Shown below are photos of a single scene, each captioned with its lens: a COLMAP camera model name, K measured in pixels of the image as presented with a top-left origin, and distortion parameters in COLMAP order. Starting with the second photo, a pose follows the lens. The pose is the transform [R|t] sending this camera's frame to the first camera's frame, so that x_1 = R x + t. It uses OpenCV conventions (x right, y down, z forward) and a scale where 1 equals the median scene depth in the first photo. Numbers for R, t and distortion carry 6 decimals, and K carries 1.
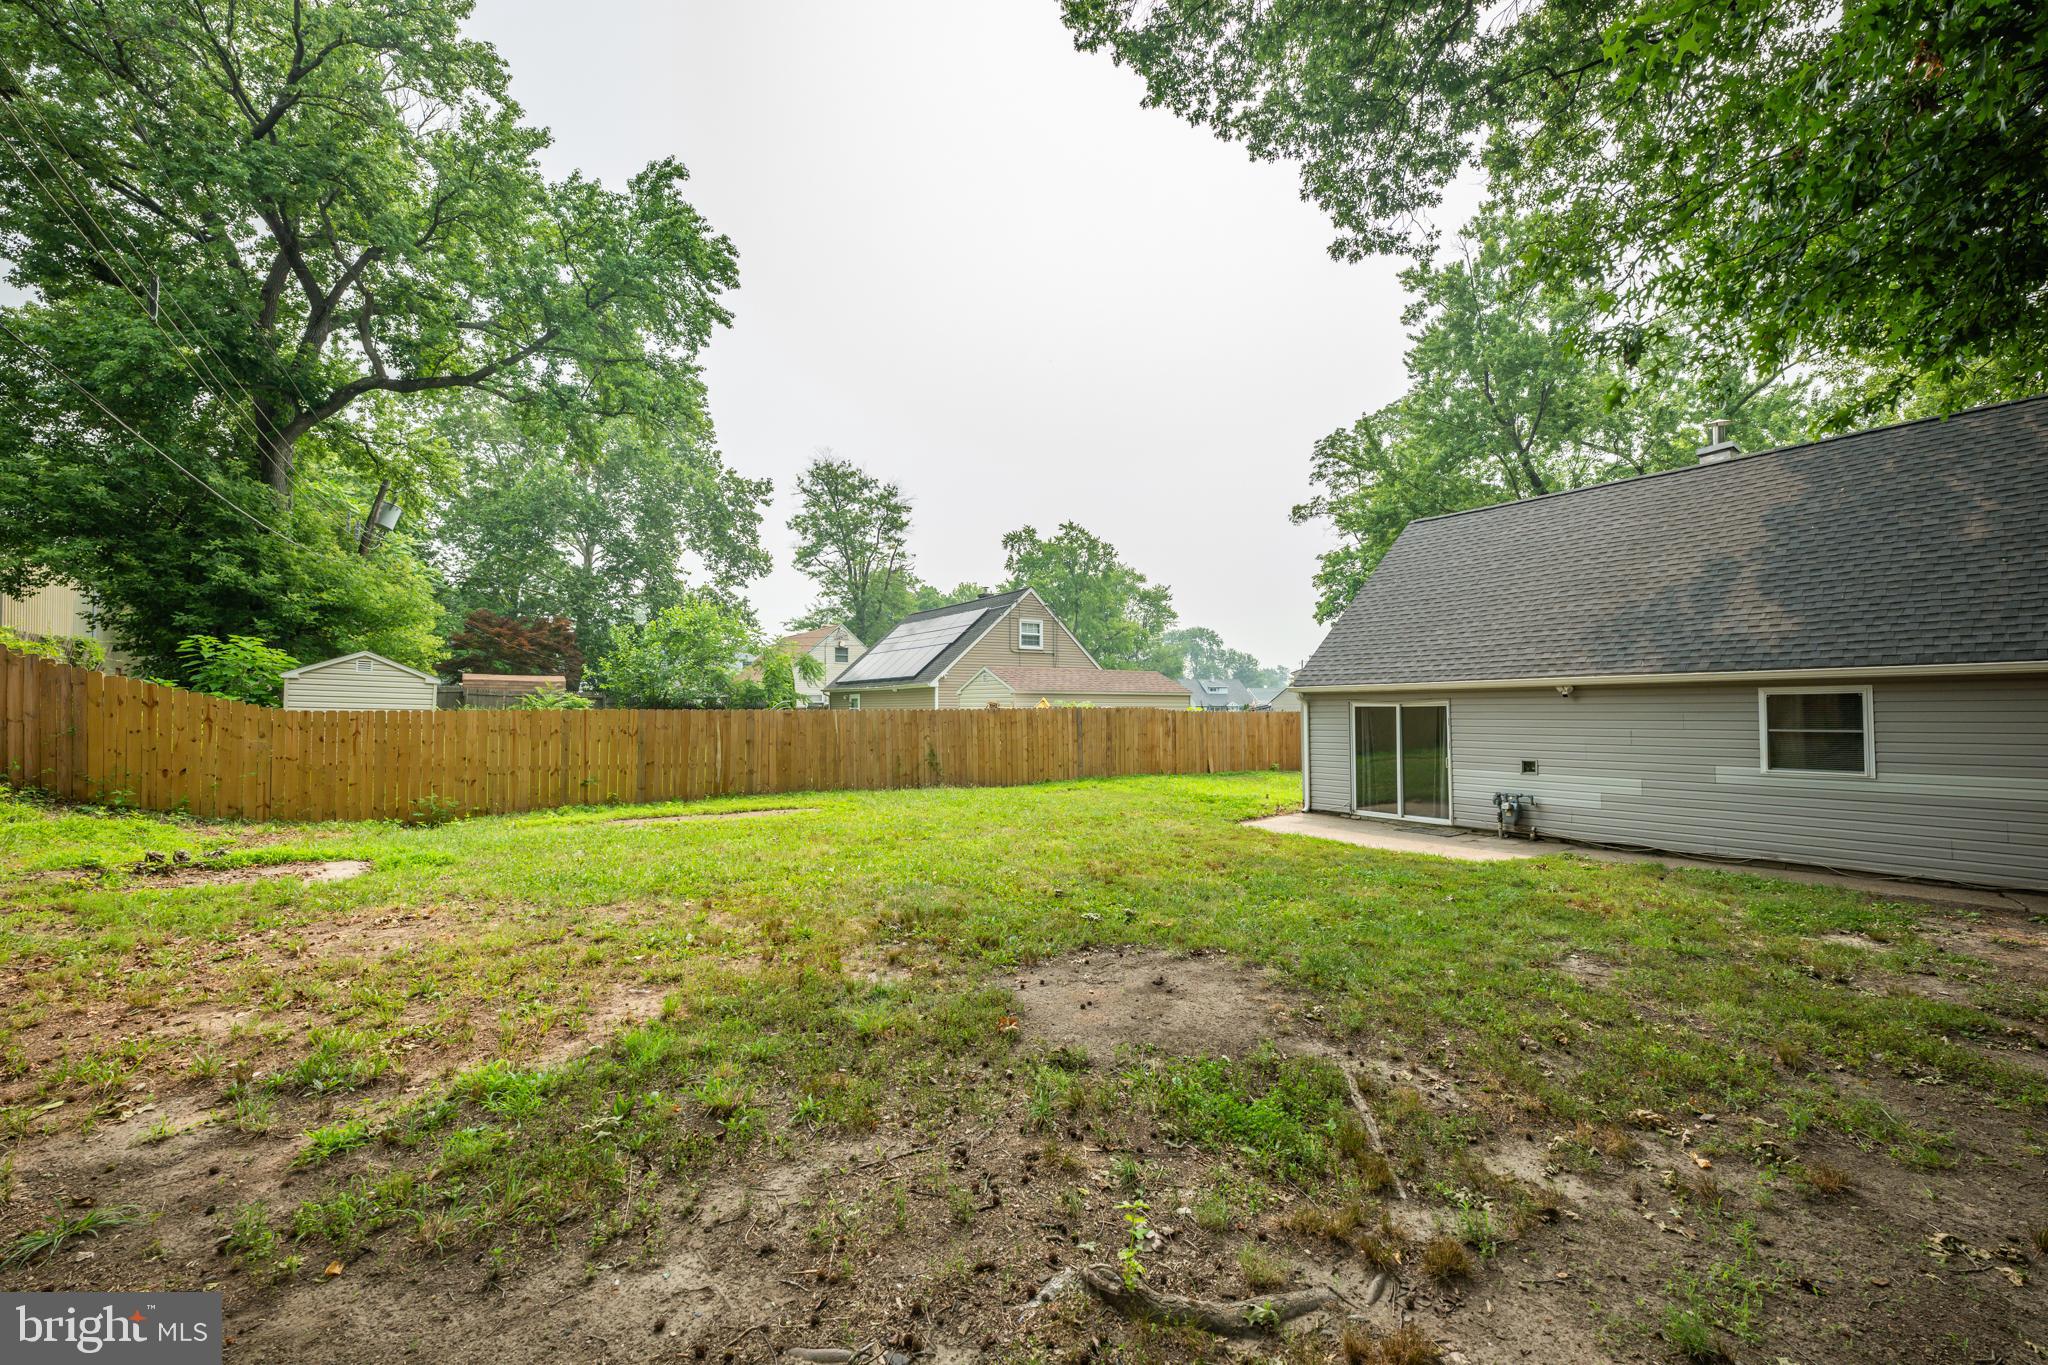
lens RADIAL K [[808.2, 0, 1024.0], [0, 808.2, 682.5], [0, 0, 1]] dist [-0.000845, 0.000627]
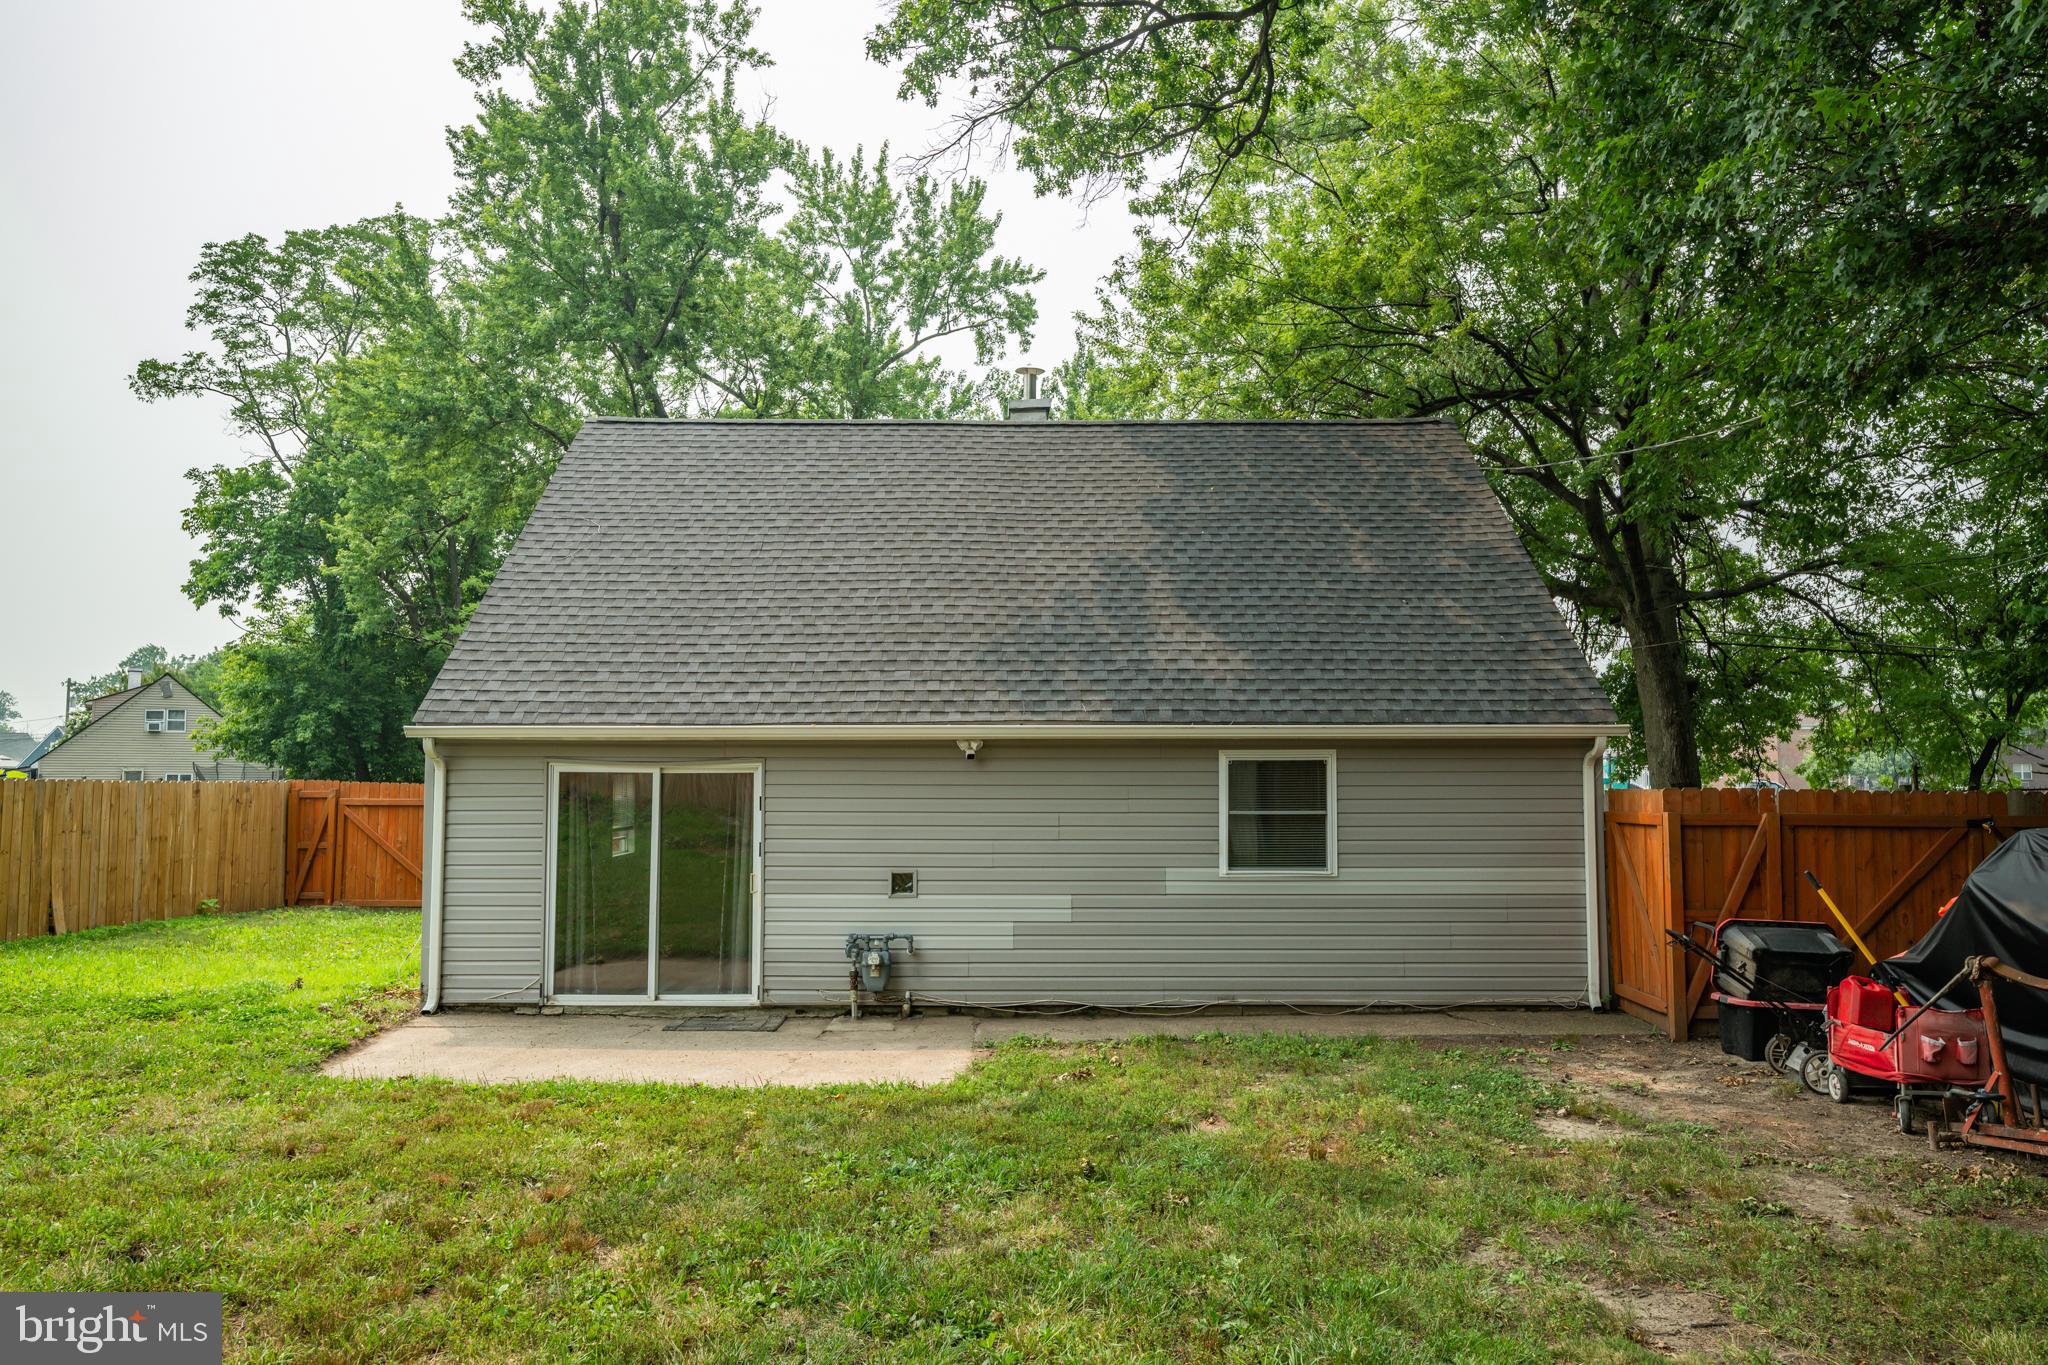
lens RADIAL K [[1357.9, 0, 1024.0], [0, 1357.9, 682.5], [0, 0, 1]] dist [-0.000822, 0.000073]
pose [[0.569038, 0.061937, 0.819975, -0.097868], [-0.031909, 0.998072, -0.053245, 0.012278], [-0.821692, 0.004134, 0.569917, 0.371962]]
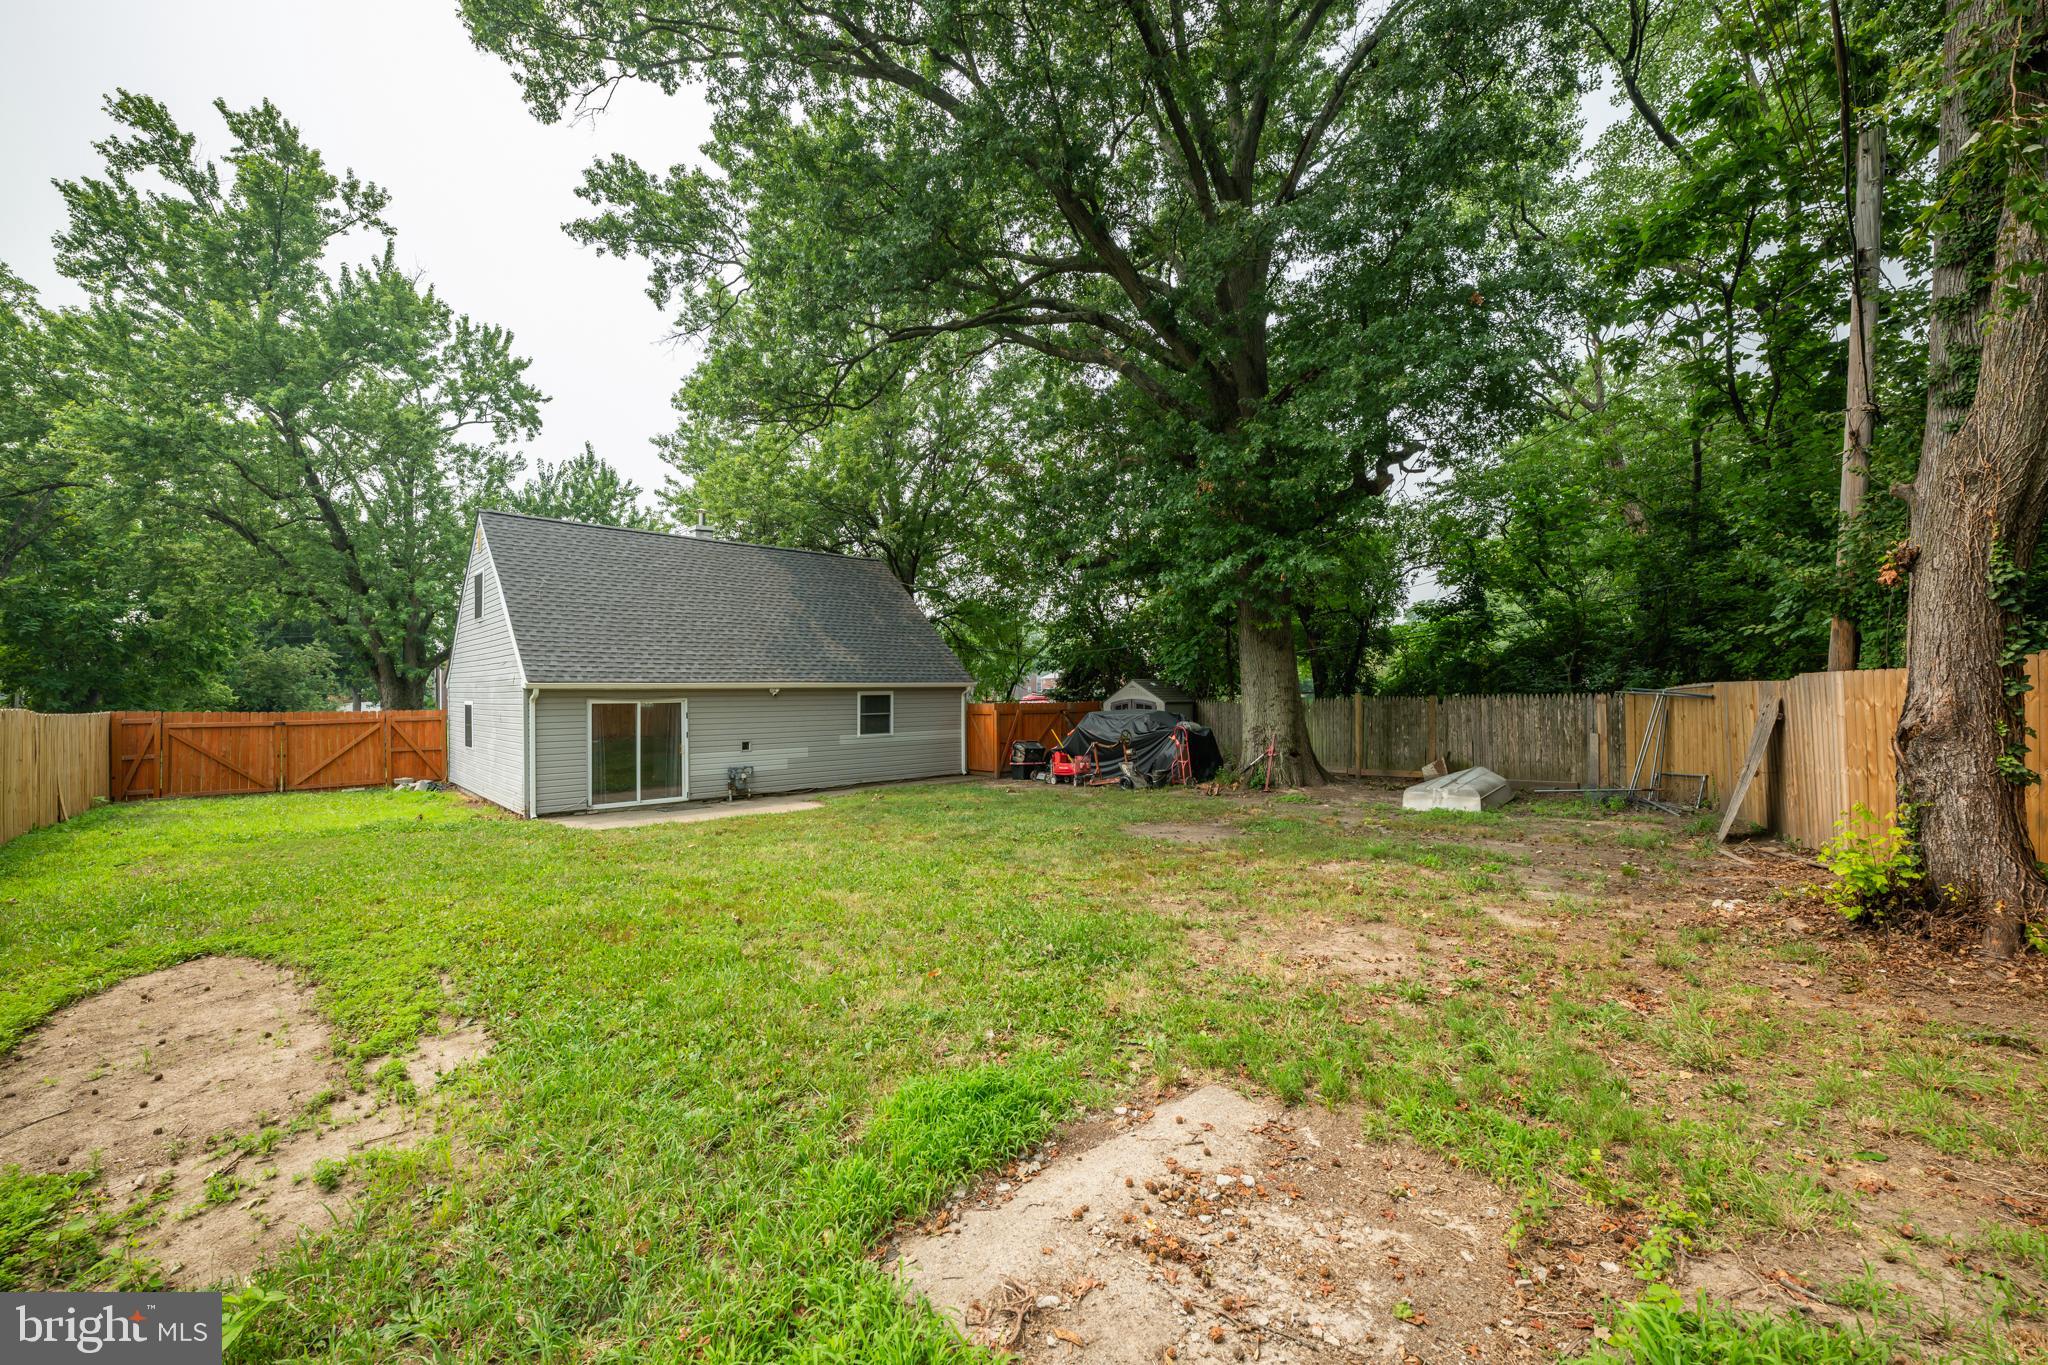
lens RADIAL K [[808.2, 0, 1024.0], [0, 808.2, 682.5], [0, 0, 1]] dist [-0.000845, 0.000627]
pose [[-0.148742, 0.016311, 0.988742, -0.768722], [-0.025717, 0.999462, -0.020356, 0.010556], [-0.988542, -0.028455, -0.148242, 0.691660]]
